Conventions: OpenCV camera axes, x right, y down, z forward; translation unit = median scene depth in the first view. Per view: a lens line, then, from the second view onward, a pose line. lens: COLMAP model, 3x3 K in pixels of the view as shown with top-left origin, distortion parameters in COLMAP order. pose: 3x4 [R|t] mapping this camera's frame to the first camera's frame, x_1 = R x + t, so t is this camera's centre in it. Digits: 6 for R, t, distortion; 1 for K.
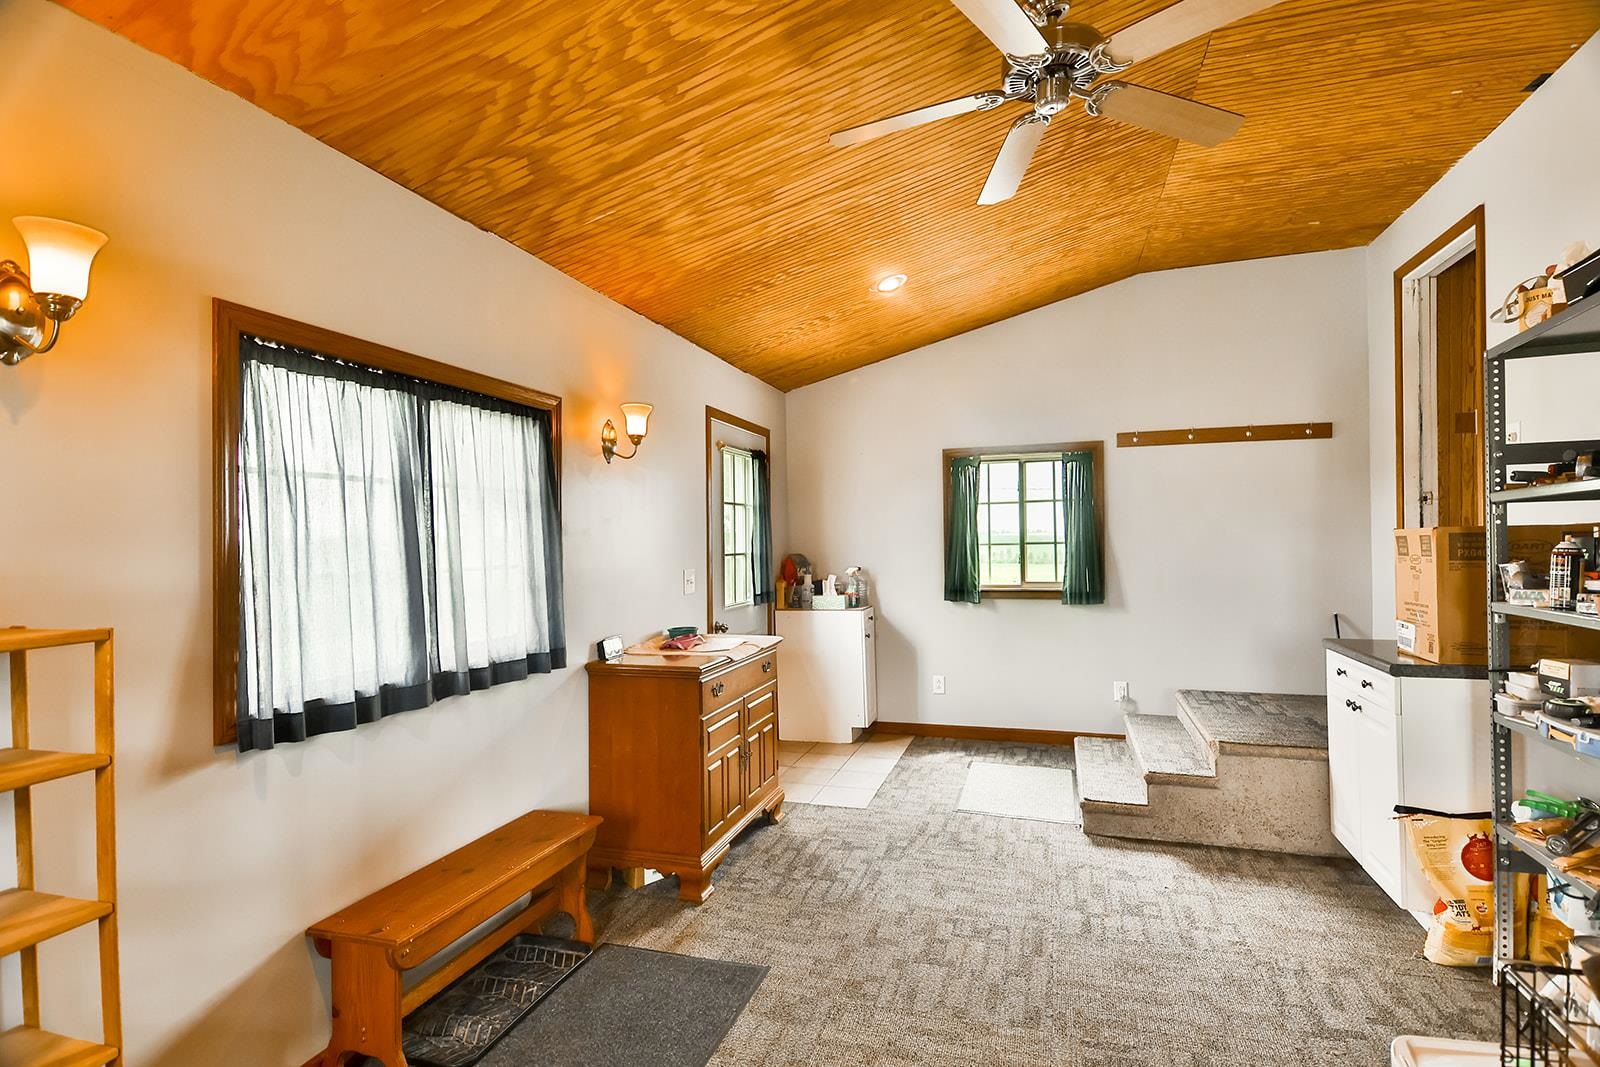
lens RADIAL K [[785.5, 0, 800.0], [0, 785.5, 533.5], [0, 0, 1]] dist [0.064504, -0.000249]
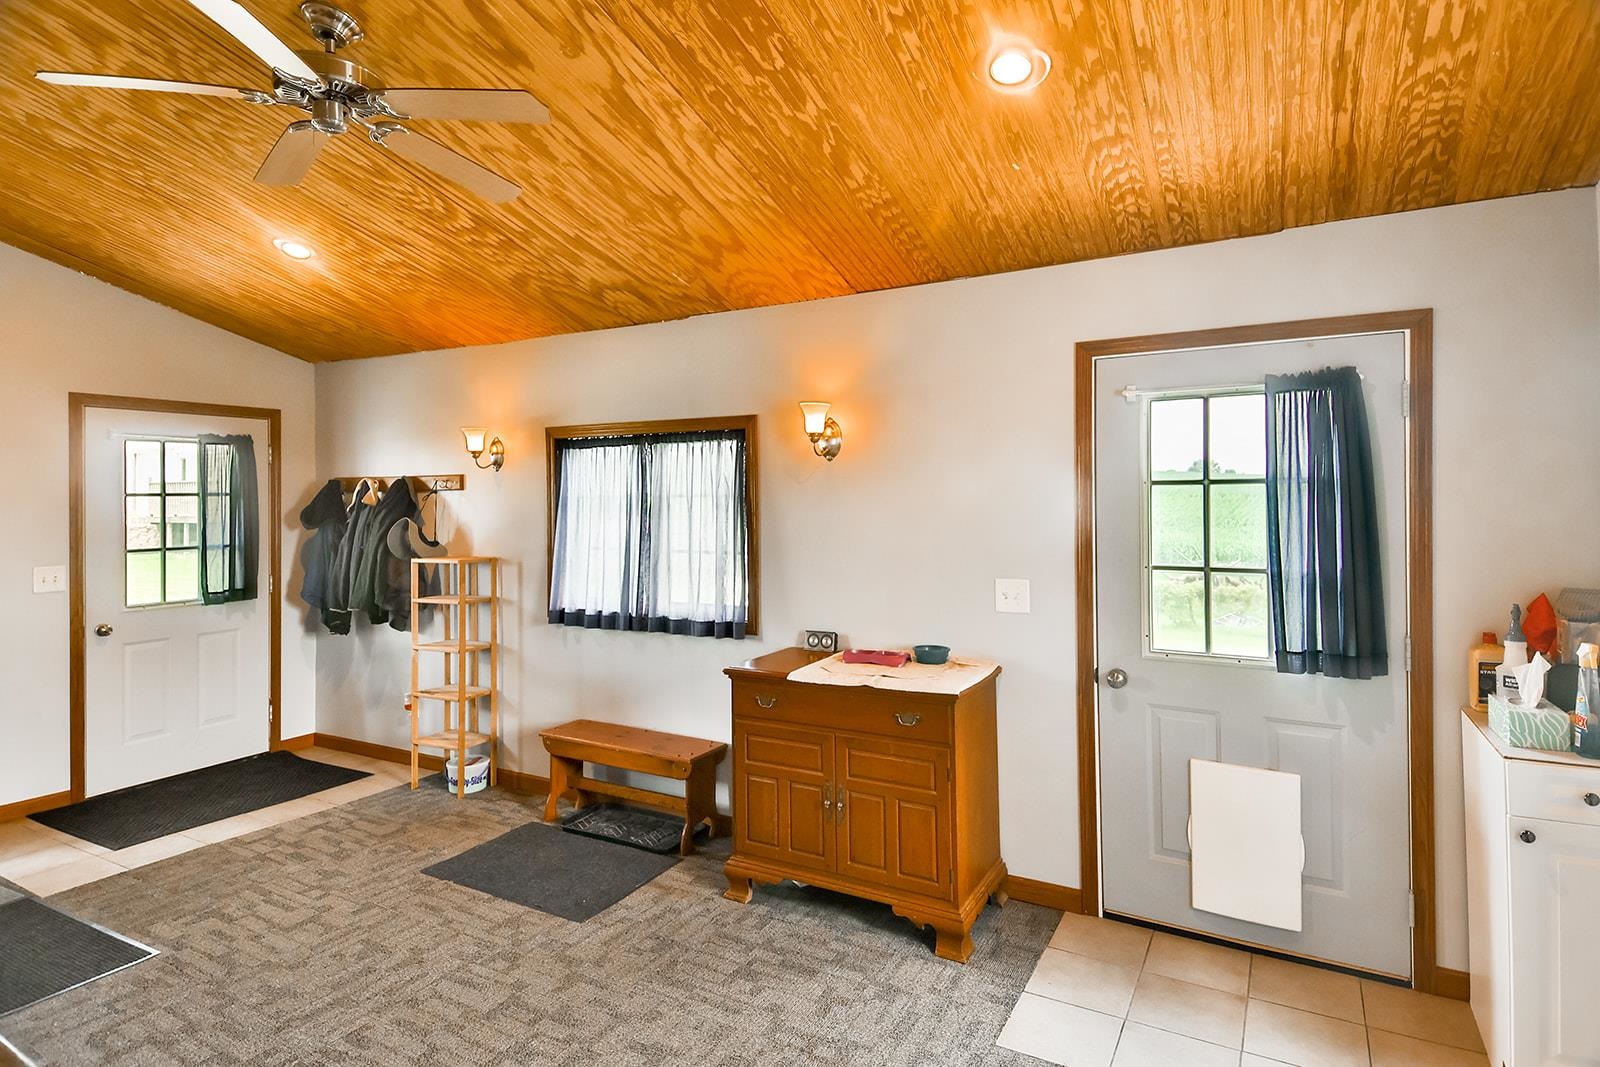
lens RADIAL K [[837.9, 0, 802.3], [0, 837.9, 488.3], [0, 0, 1]] dist [0.042307, -0.000400]
pose [[-0.178179, 0.016551, -0.983859, 0.985099], [0.020920, 0.999696, 0.013029, -0.081108], [0.983776, -0.018261, -0.178471, 1.387263]]
